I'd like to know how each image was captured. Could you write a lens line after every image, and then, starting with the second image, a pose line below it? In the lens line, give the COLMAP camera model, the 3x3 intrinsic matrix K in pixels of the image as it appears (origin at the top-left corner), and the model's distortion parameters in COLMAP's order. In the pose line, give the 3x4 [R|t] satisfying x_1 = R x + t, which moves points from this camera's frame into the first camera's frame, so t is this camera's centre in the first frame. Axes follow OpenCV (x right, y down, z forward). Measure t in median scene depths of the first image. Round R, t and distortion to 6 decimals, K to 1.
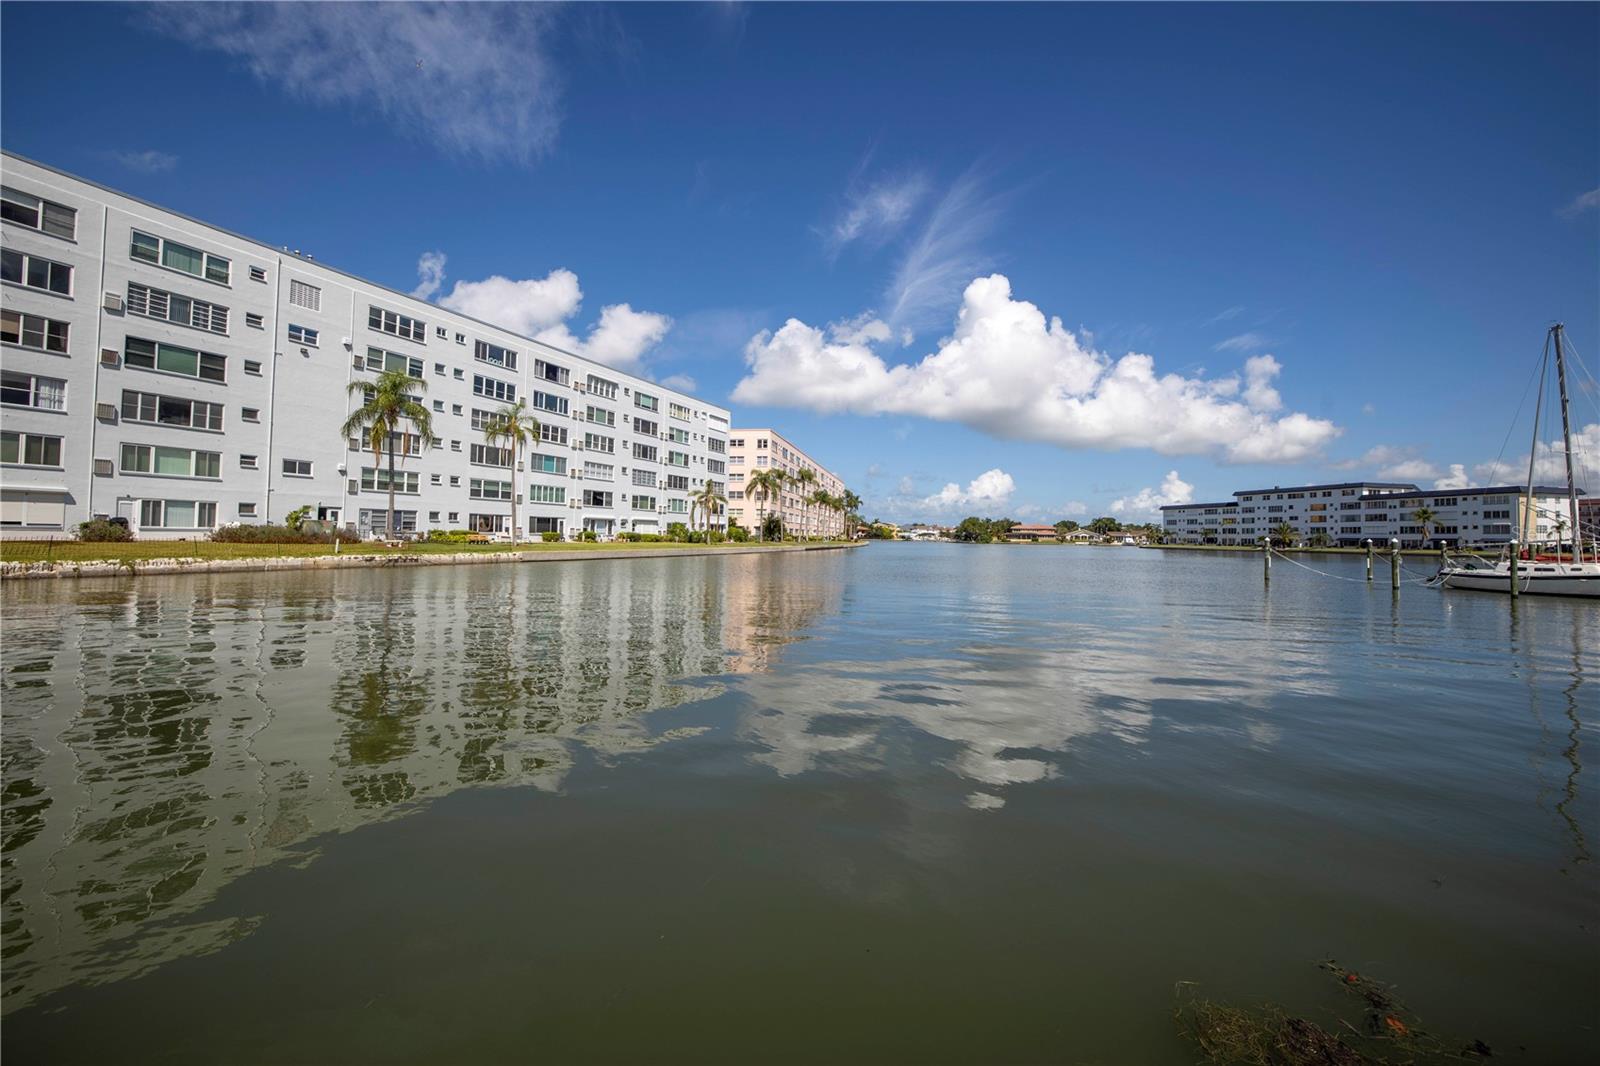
lens RADIAL K [[687.1, 0, 808.2], [0, 687.1, 491.0], [0, 0, 1]] dist [-0.030434, 0.008753]
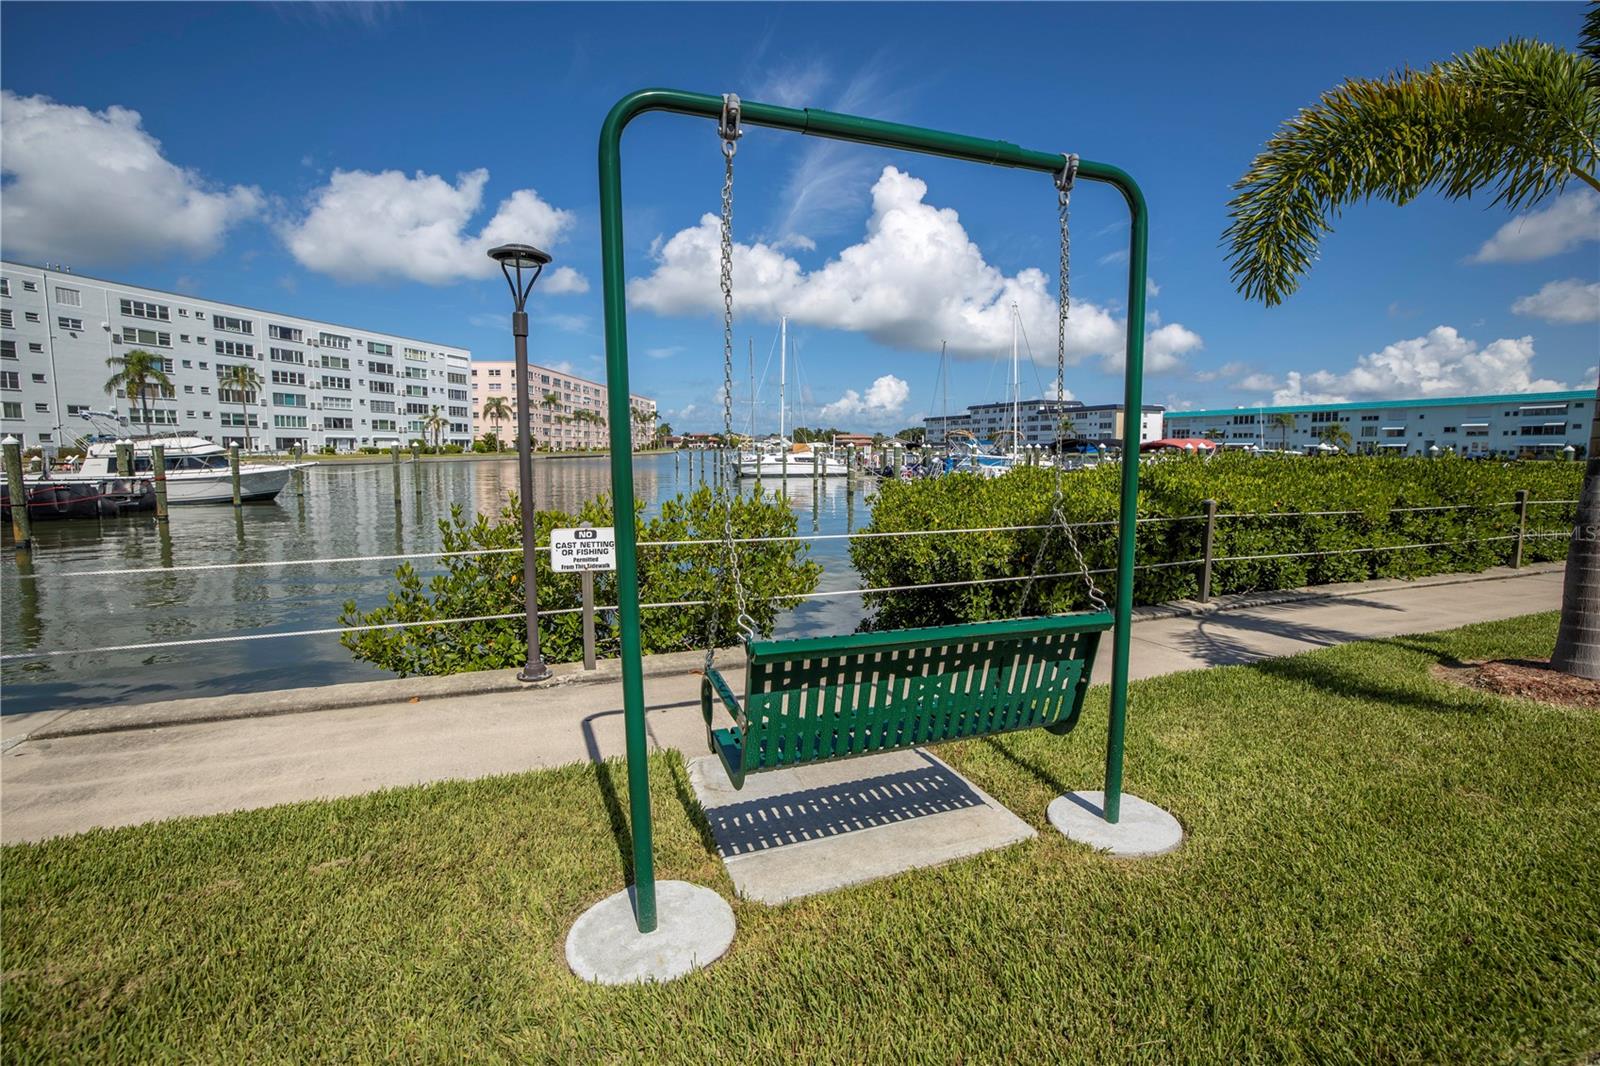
lens RADIAL K [[687.1, 0, 816.5], [0, 687.1, 497.0], [0, 0, 1]] dist [-0.030434, 0.008753]
pose [[0.988228, -0.024298, 0.151047, 0.428291], [0.002946, 0.990147, 0.140001, -0.029509], [-0.152960, -0.137908, 0.978562, -0.499416]]
